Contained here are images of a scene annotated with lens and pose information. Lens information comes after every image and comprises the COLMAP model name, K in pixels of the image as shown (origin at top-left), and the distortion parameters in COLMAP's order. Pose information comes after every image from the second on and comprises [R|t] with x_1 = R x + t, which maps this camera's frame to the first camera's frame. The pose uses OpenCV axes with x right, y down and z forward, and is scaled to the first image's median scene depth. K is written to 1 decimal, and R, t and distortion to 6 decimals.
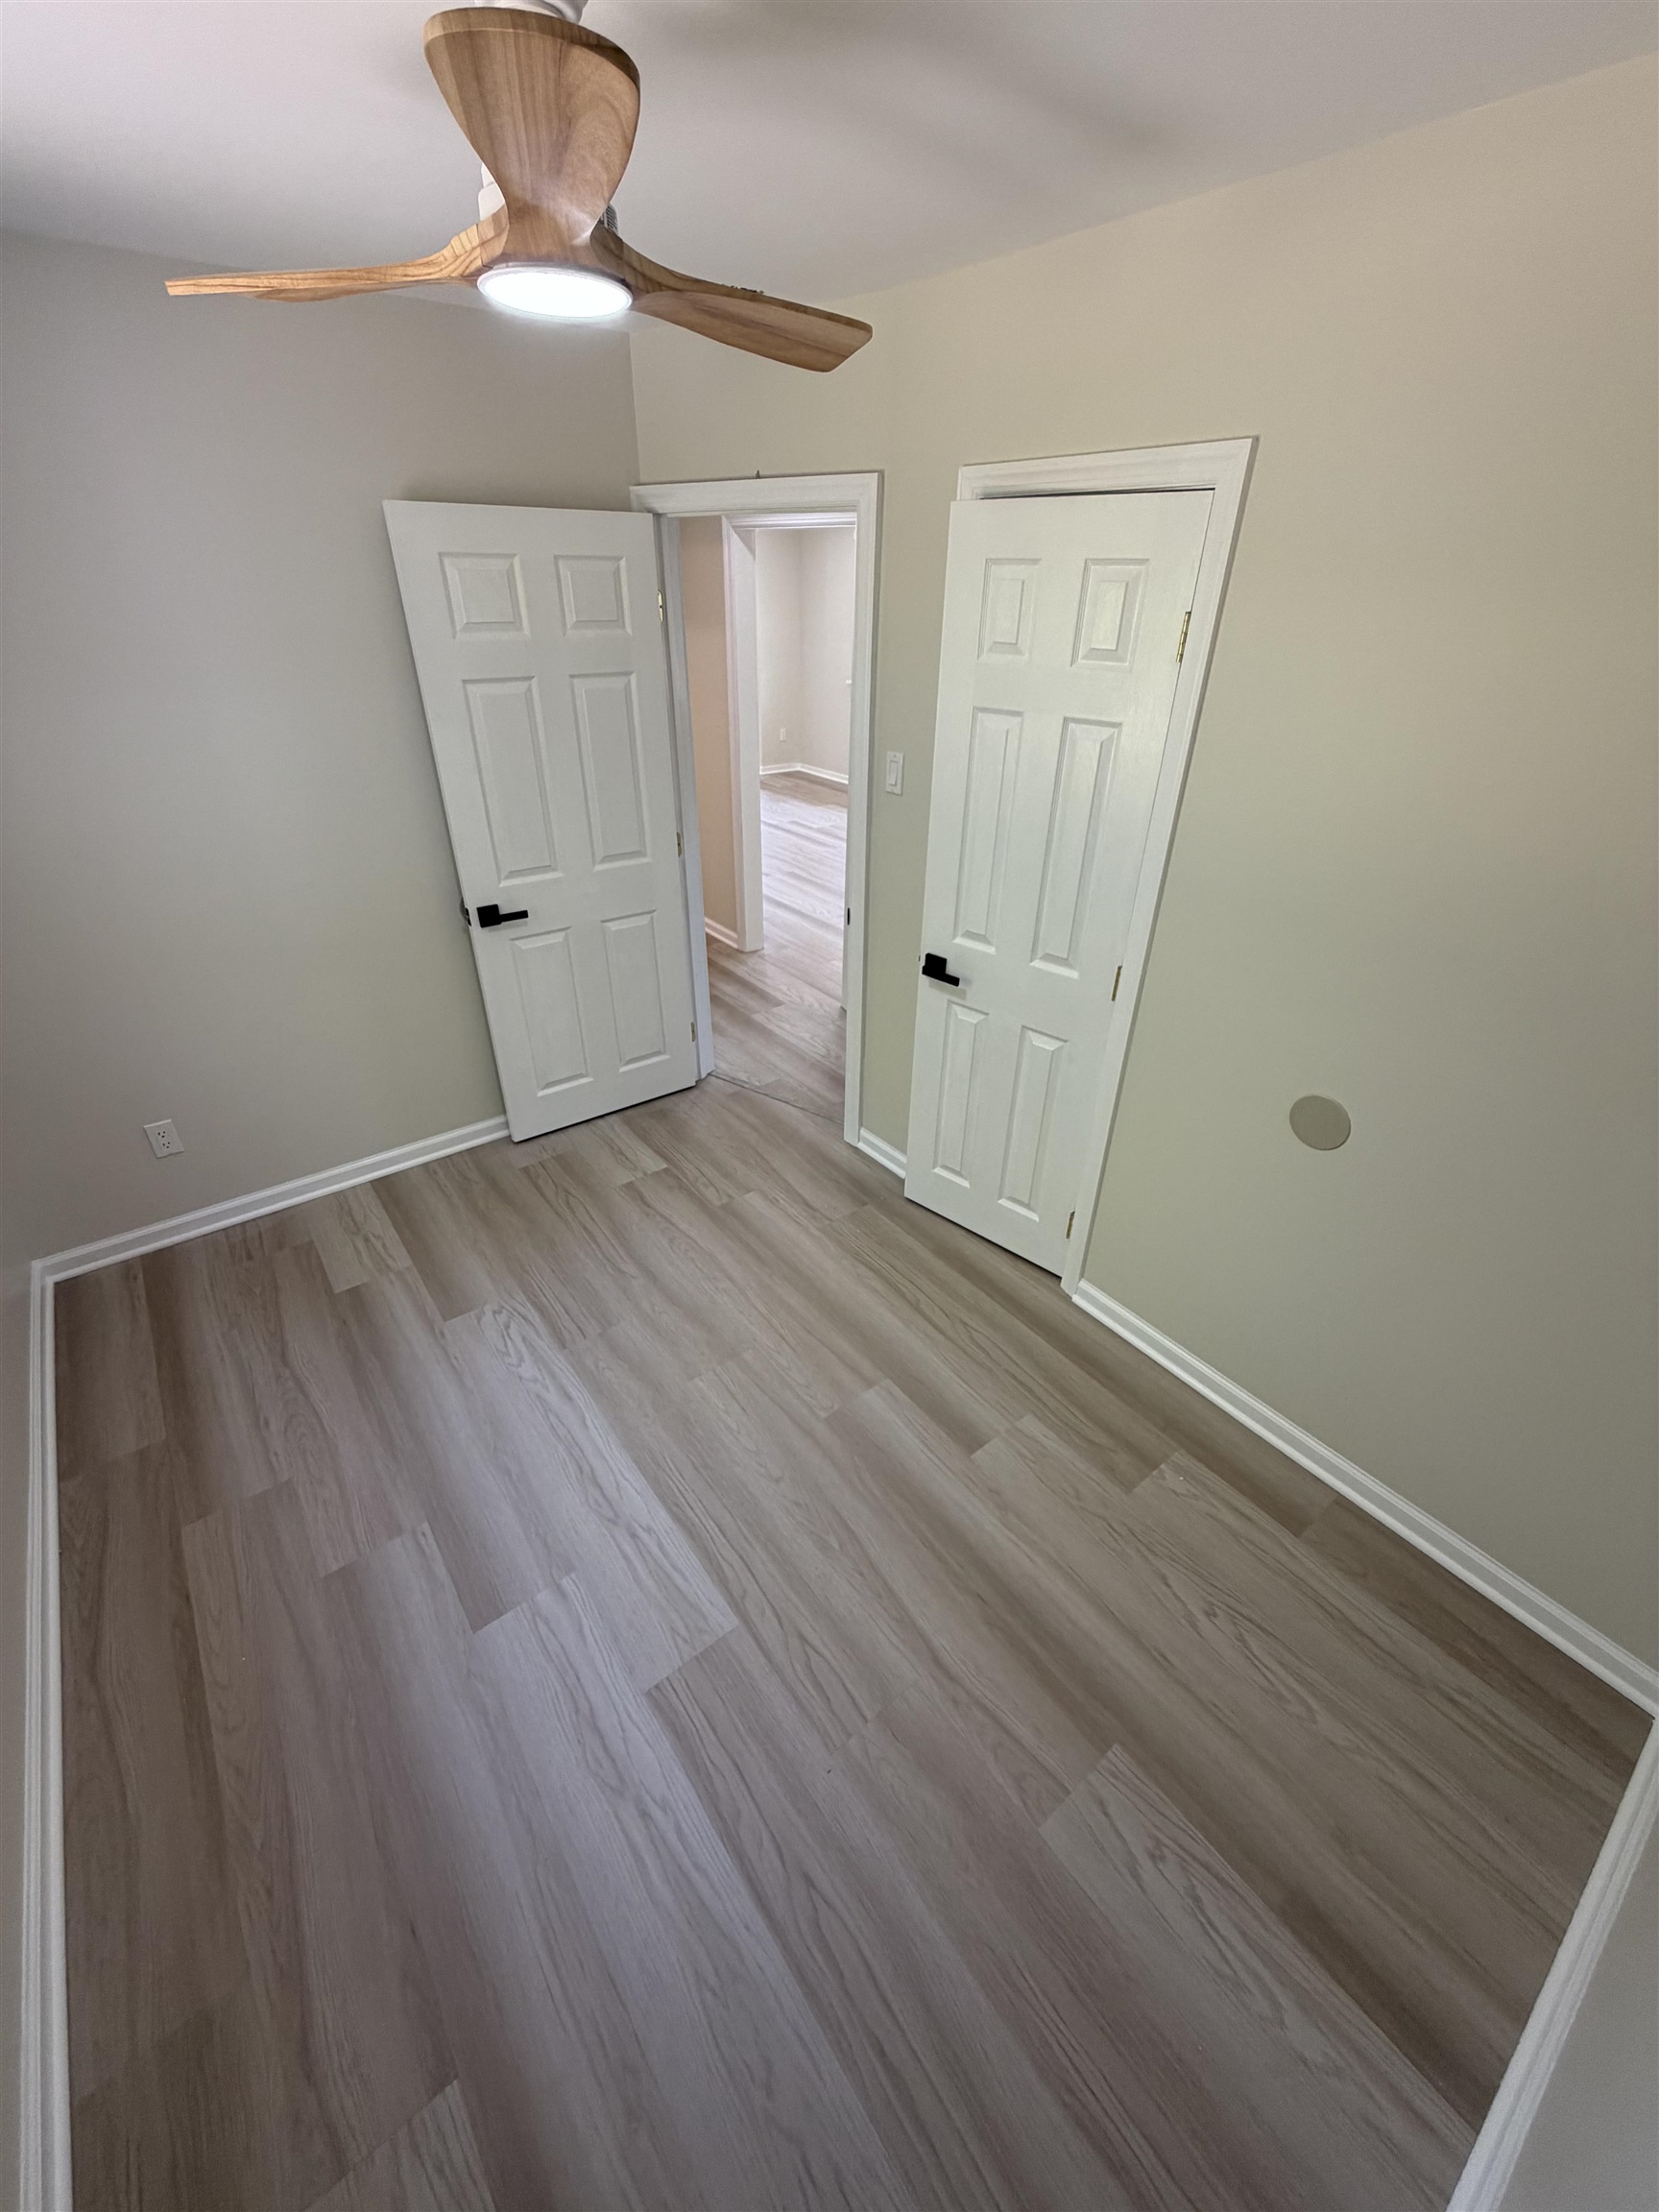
lens RADIAL K [[885.4, 0, 828.1], [0, 885.4, 1095.1], [0, 0, 1]] dist [0.002337, -0.000169]
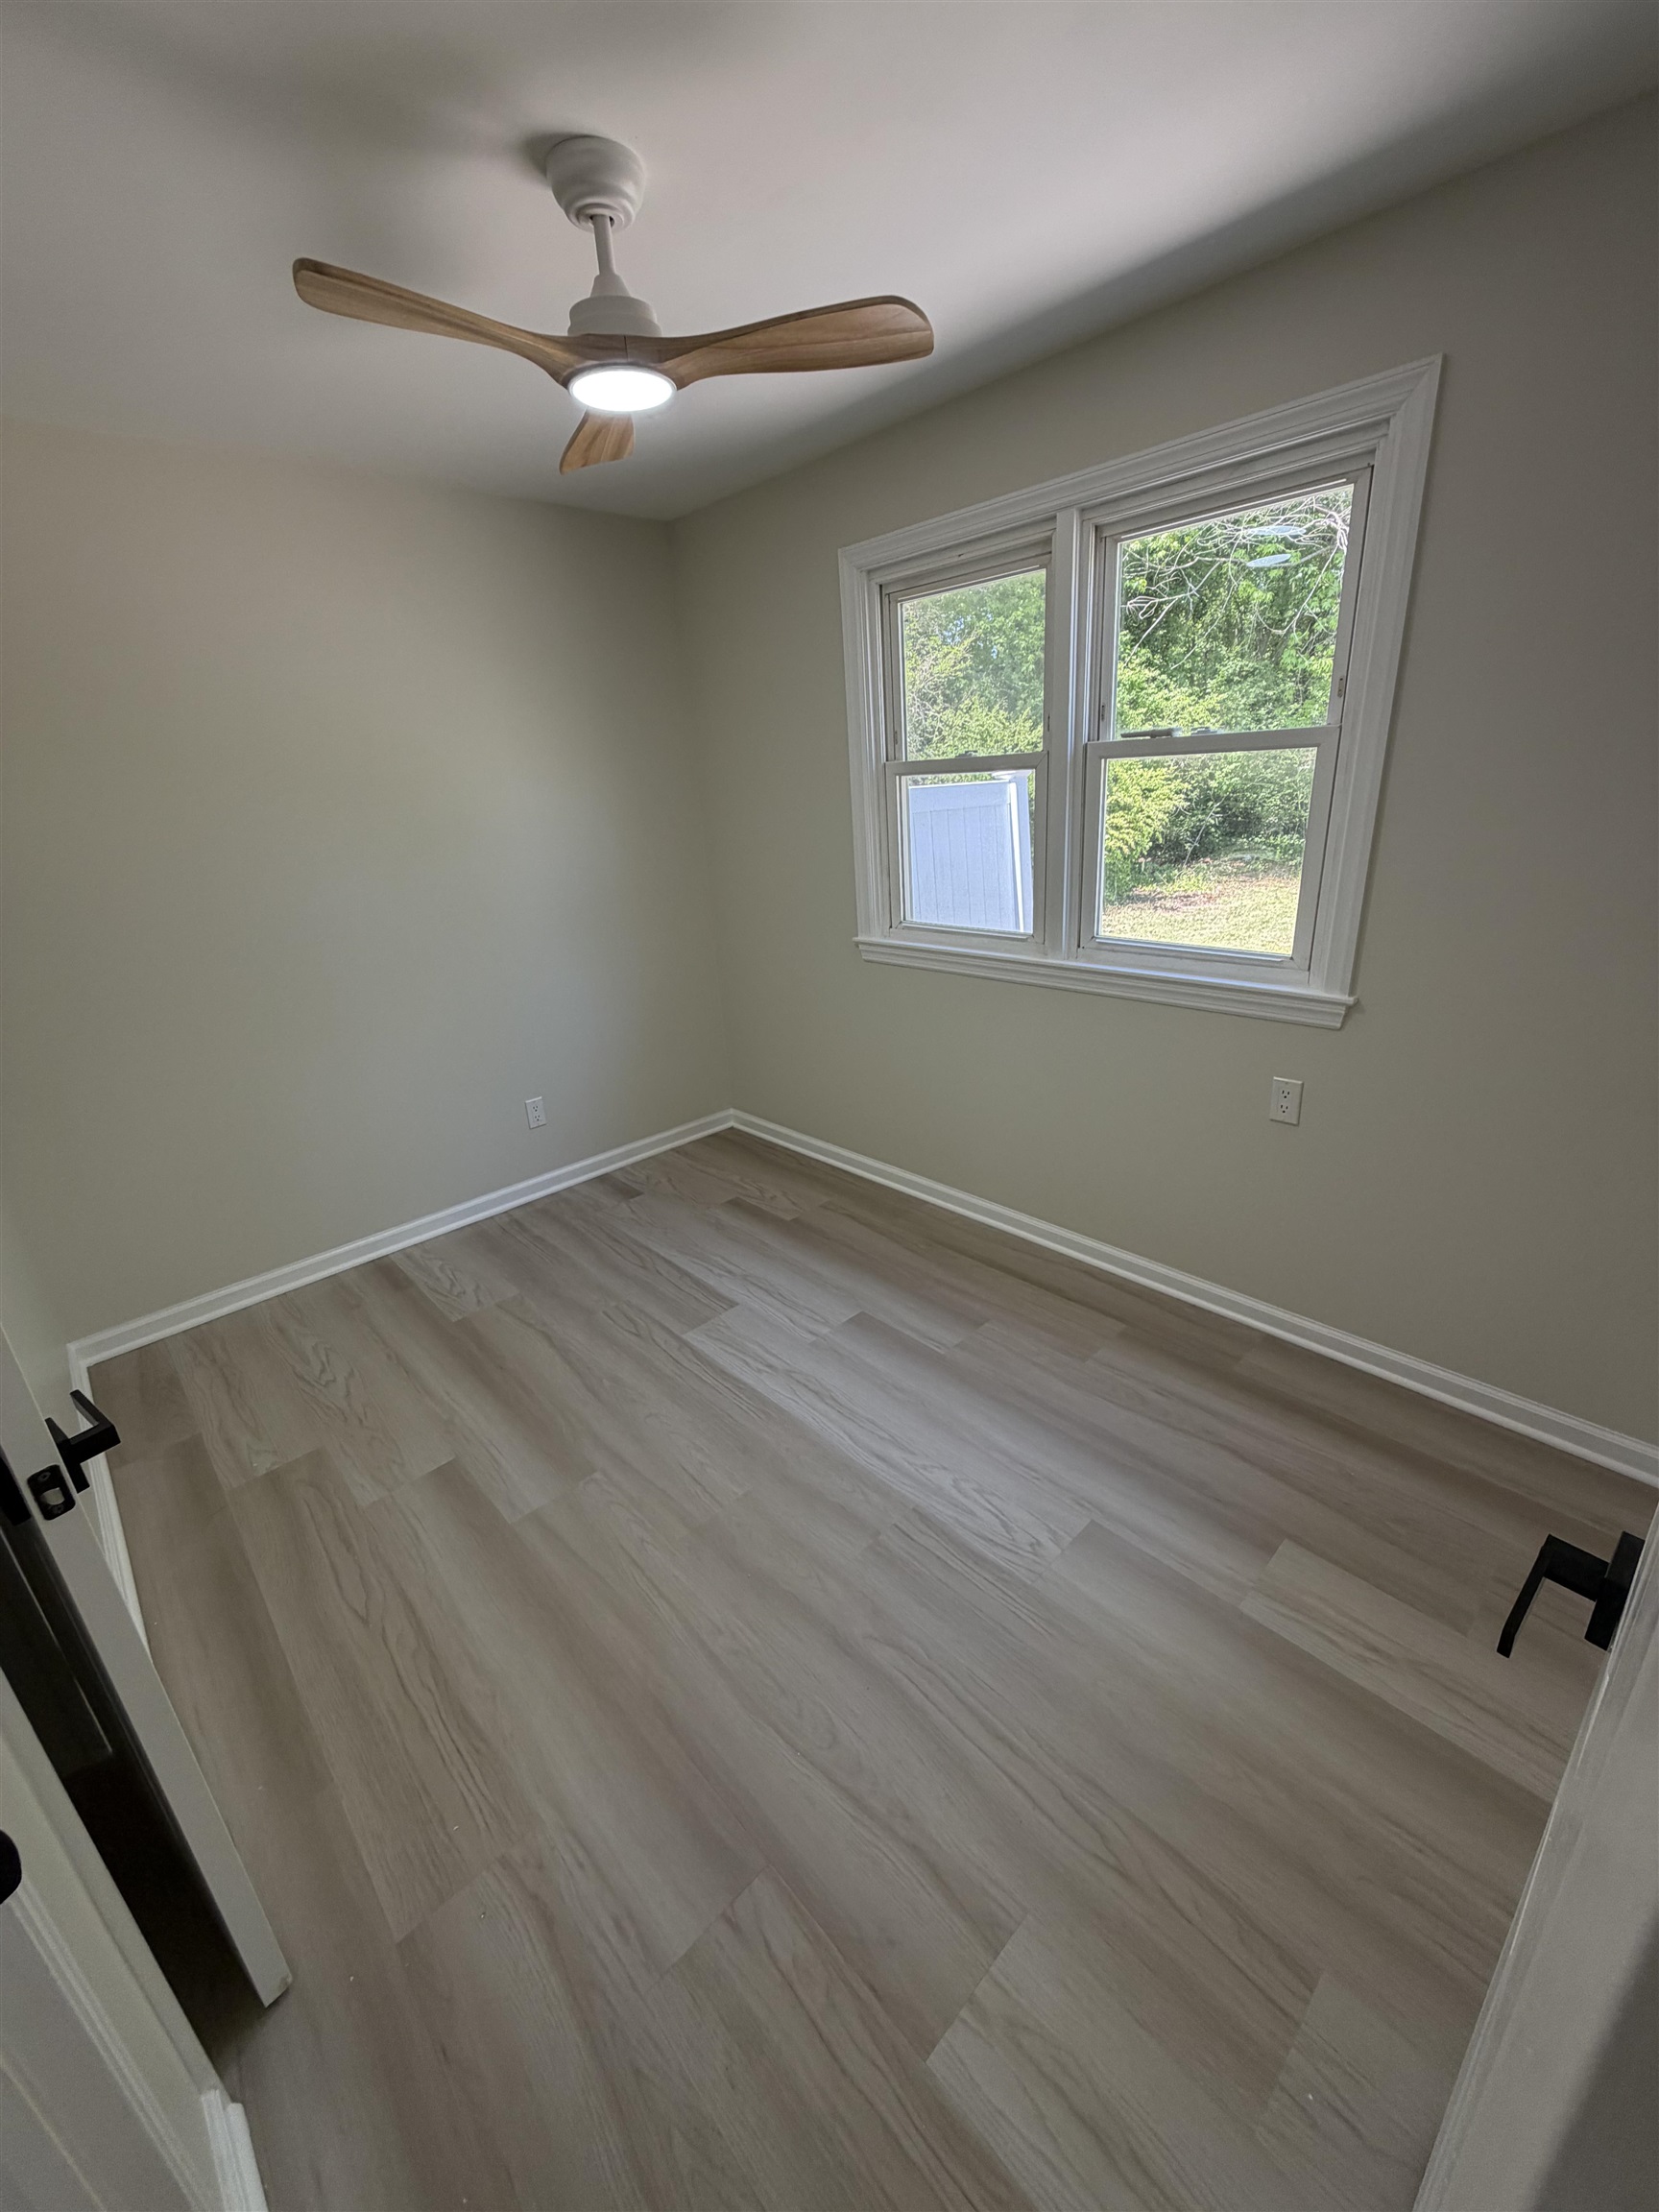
lens RADIAL K [[885.4, 0, 828.1], [0, 885.4, 1095.1], [0, 0, 1]] dist [0.002337, -0.000169]
pose [[-0.994200, 0.078142, -0.073891, -0.211584], [-0.007669, 0.633809, 0.773452, -0.612589], [0.107272, 0.769532, -0.629534, 1.327108]]
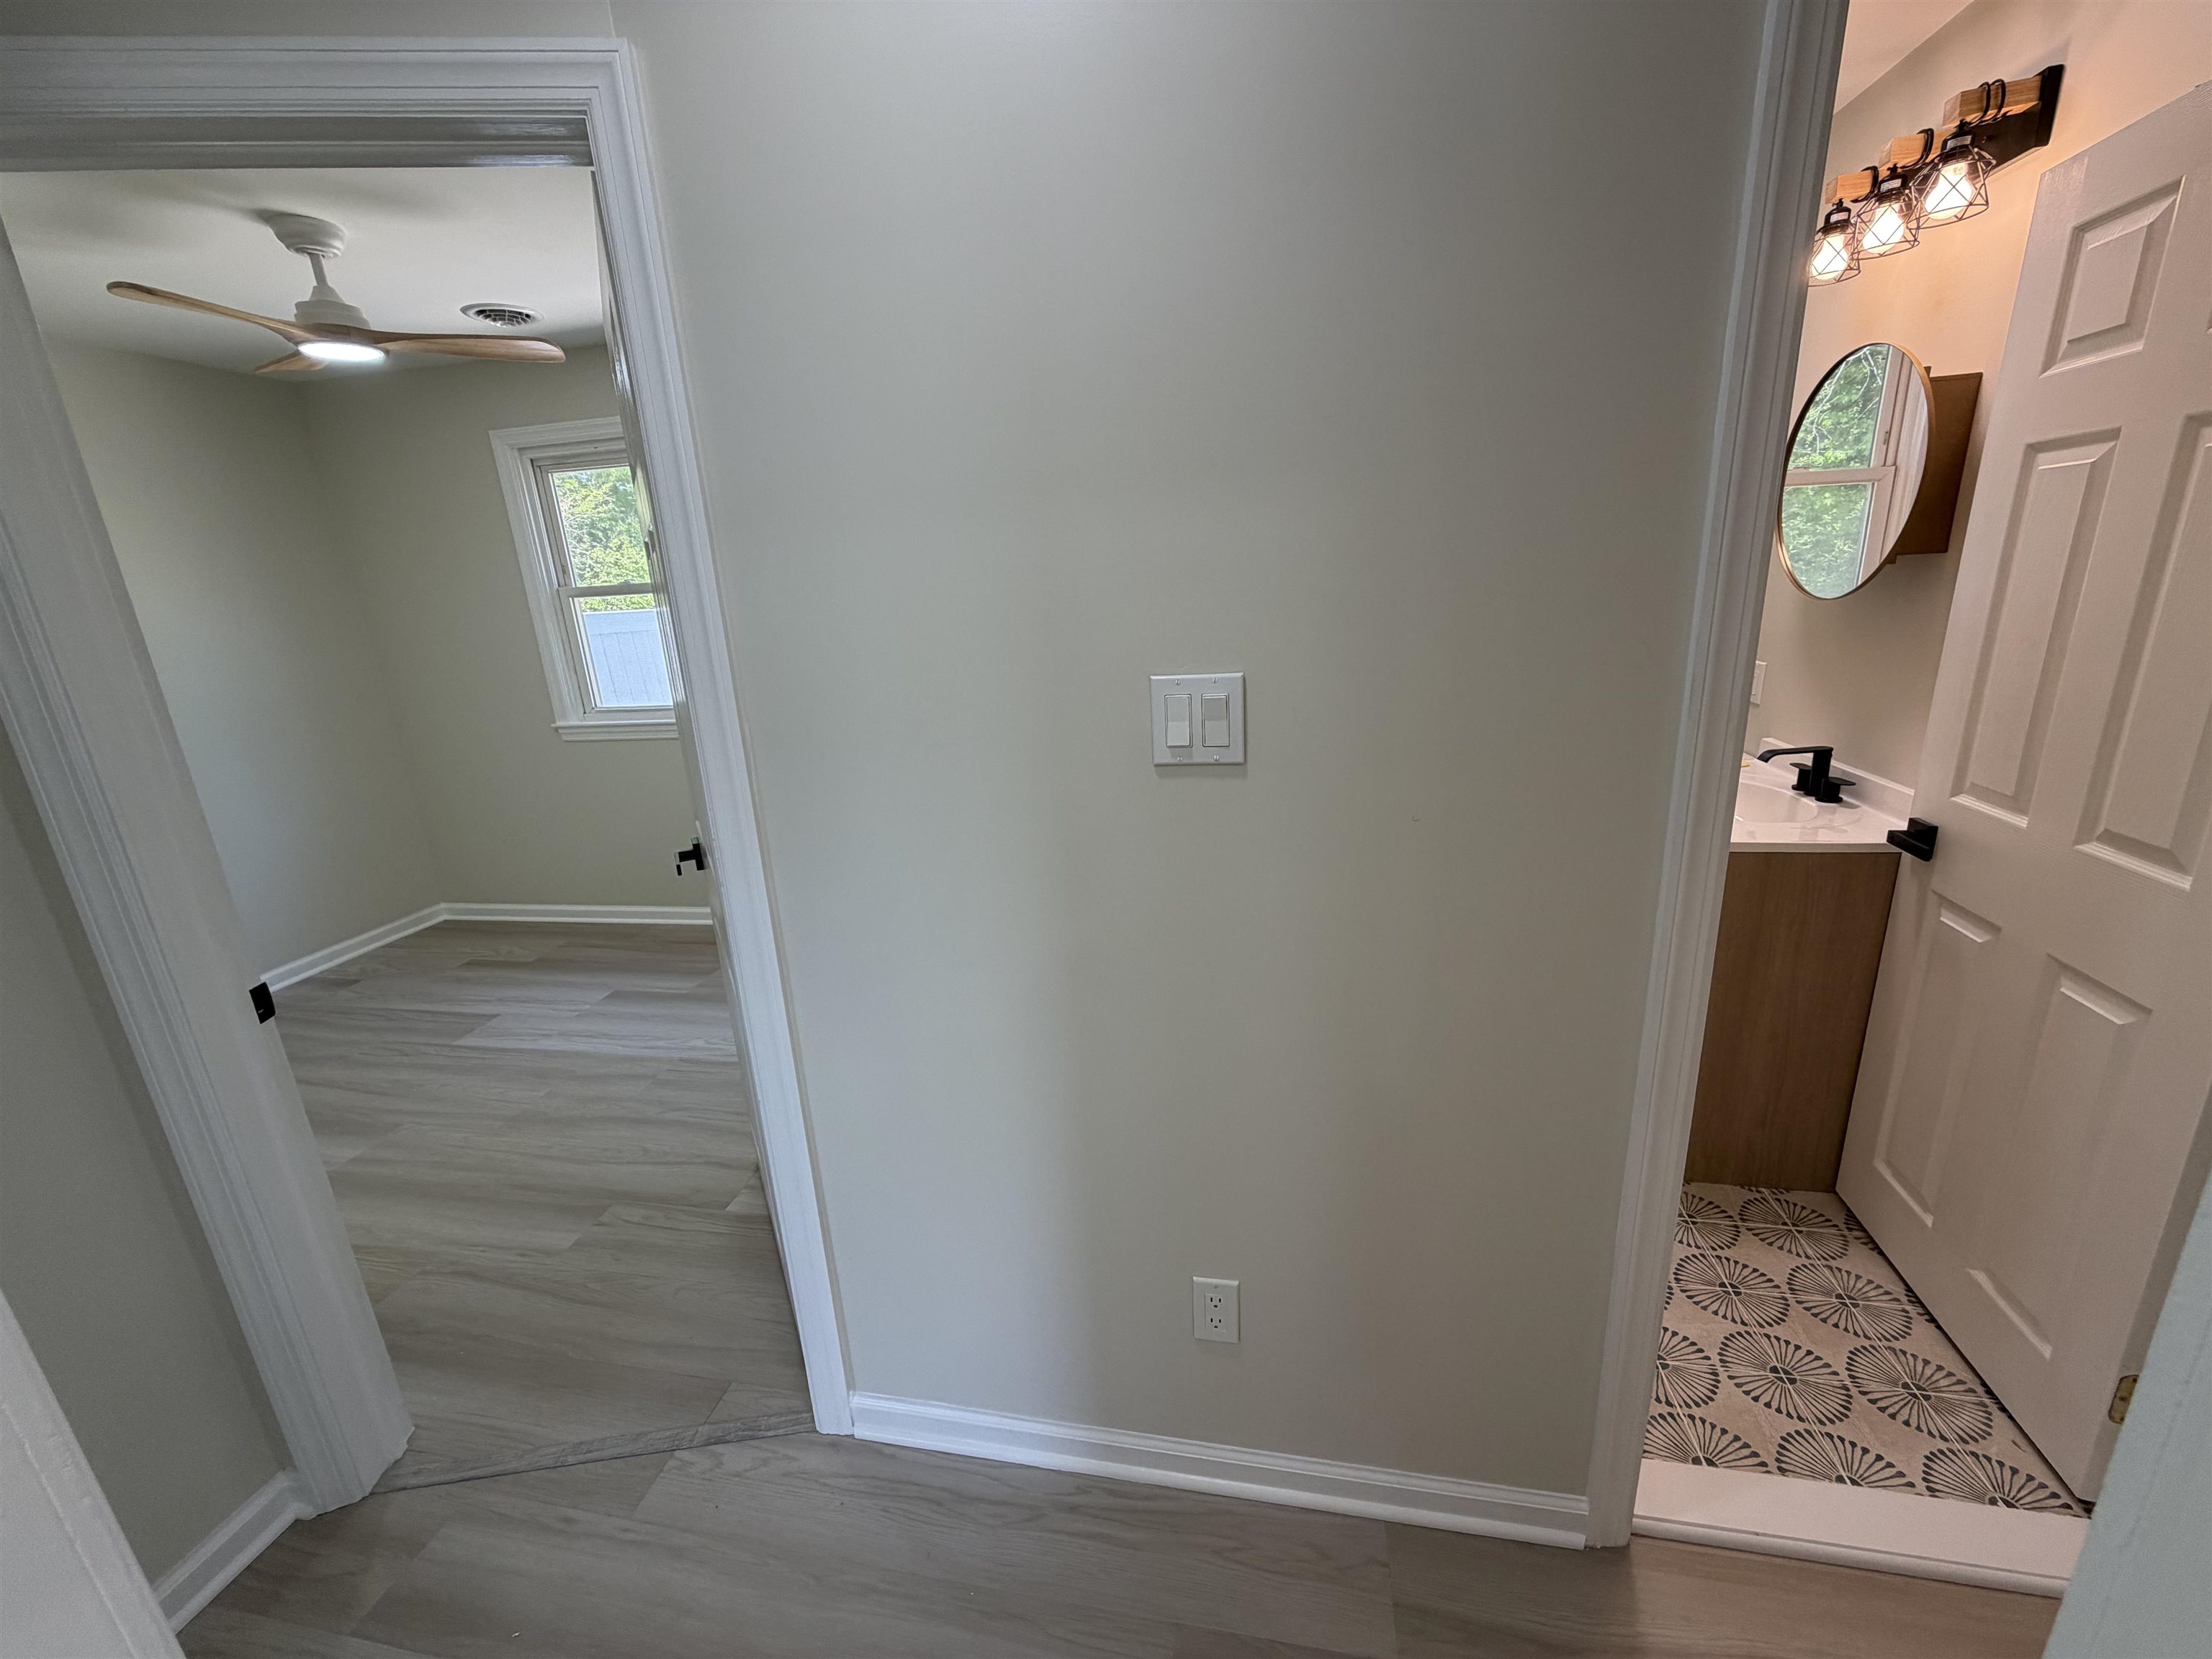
lens RADIAL K [[885.4, 0, 1098.8], [0, 885.4, 827.2], [0, 0, 1]] dist [0.002337, -0.000169]
pose [[-0.751164, 0.209136, -0.626110, -0.044128], [-0.297508, 0.739439, 0.603920, -0.920165], [0.589271, 0.639916, -0.493220, 1.896966]]
